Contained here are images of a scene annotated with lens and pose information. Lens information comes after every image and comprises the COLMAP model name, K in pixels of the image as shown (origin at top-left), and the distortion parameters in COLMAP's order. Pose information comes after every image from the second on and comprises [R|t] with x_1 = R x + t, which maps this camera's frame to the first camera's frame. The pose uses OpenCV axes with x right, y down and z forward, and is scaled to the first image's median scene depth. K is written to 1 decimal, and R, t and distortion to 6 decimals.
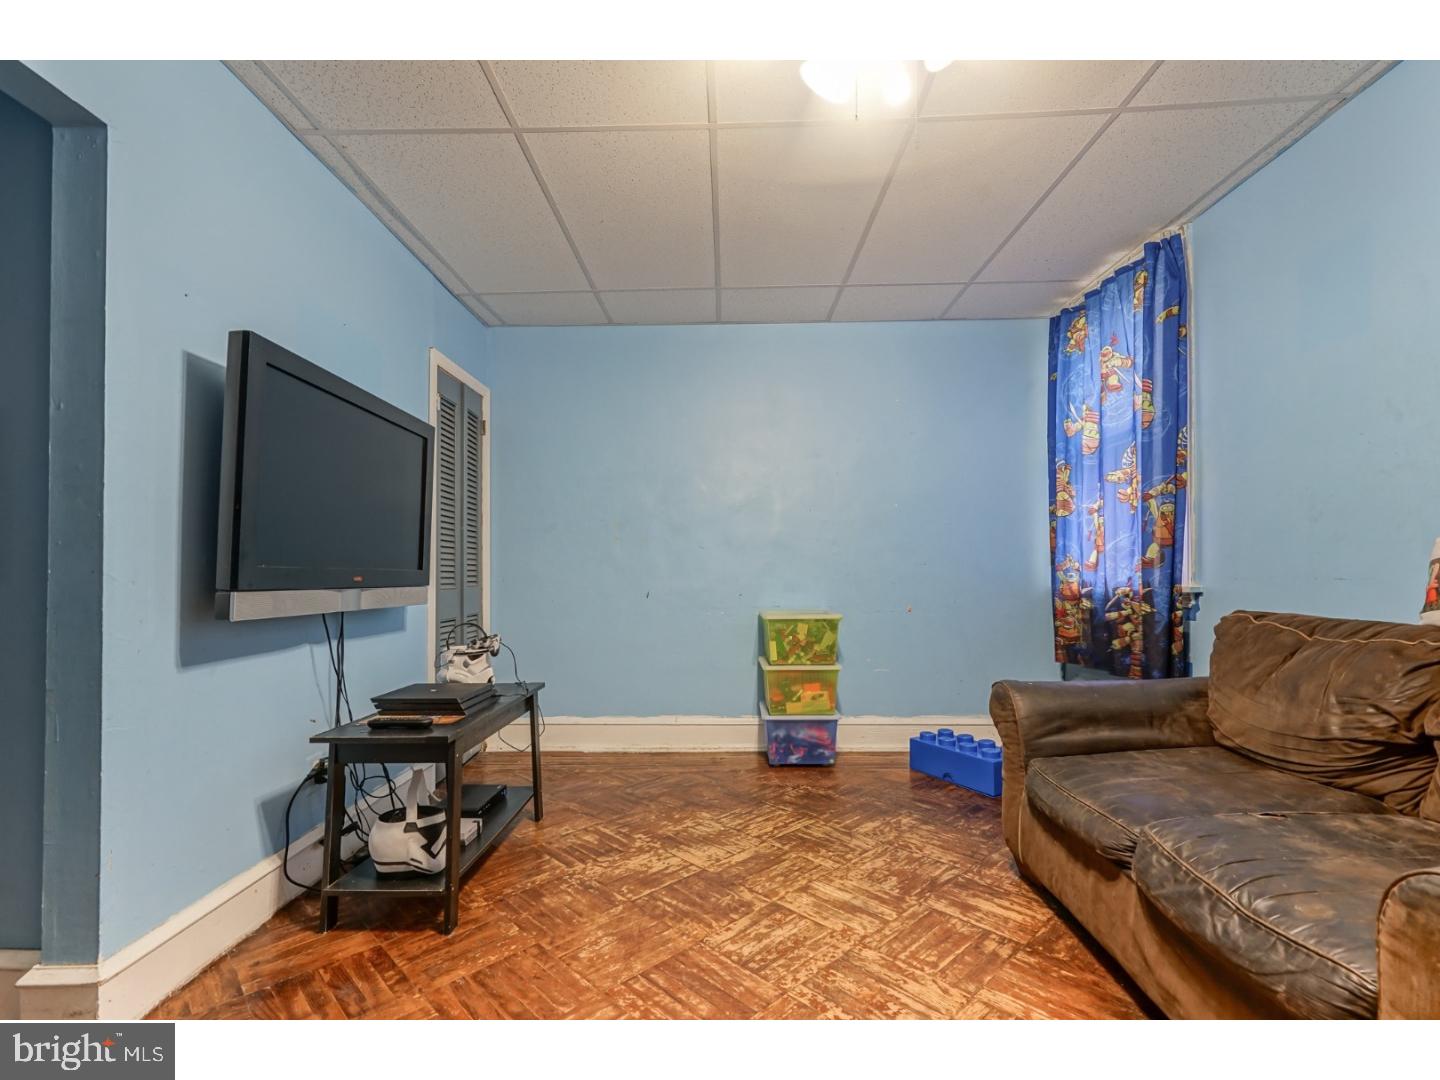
lens RADIAL K [[667.1, 0, 715.8], [0, 667.1, 554.3], [0, 0, 1]] dist [-0.004437, 0.002554]
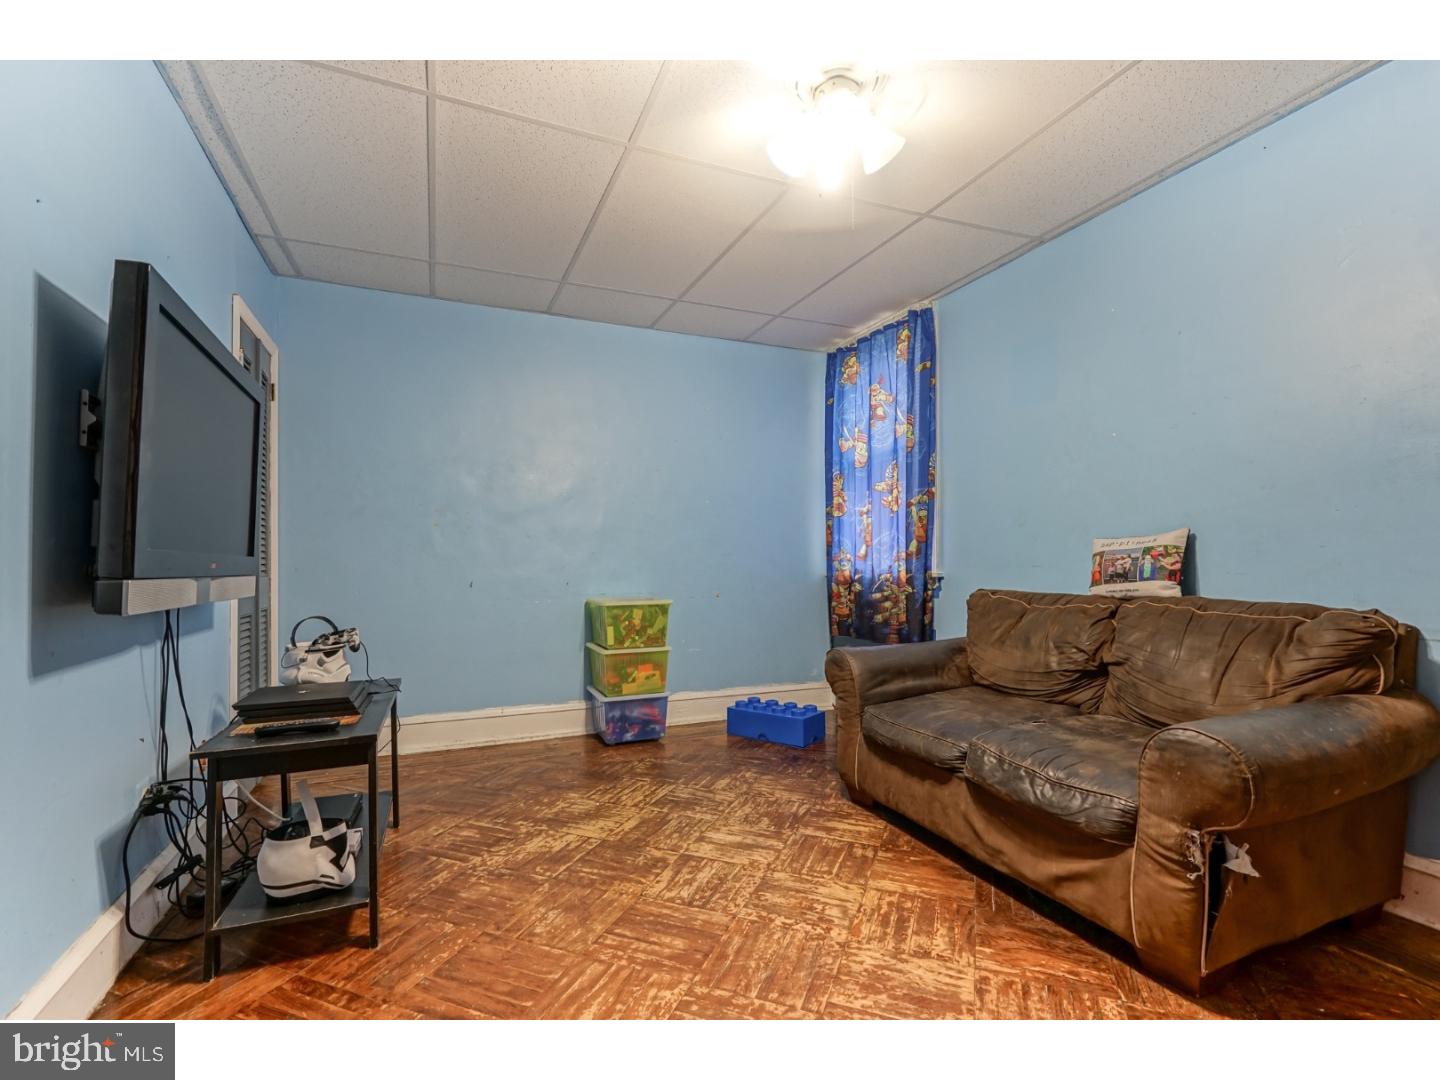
lens RADIAL K [[667.1, 0, 719.7], [0, 667.1, 547.2], [0, 0, 1]] dist [-0.004437, 0.002554]
pose [[0.906183, 0.012216, 0.422708, -0.309536], [-0.013058, 0.999914, -0.000904, 0.005496], [-0.422683, -0.004700, 0.906265, -0.038112]]
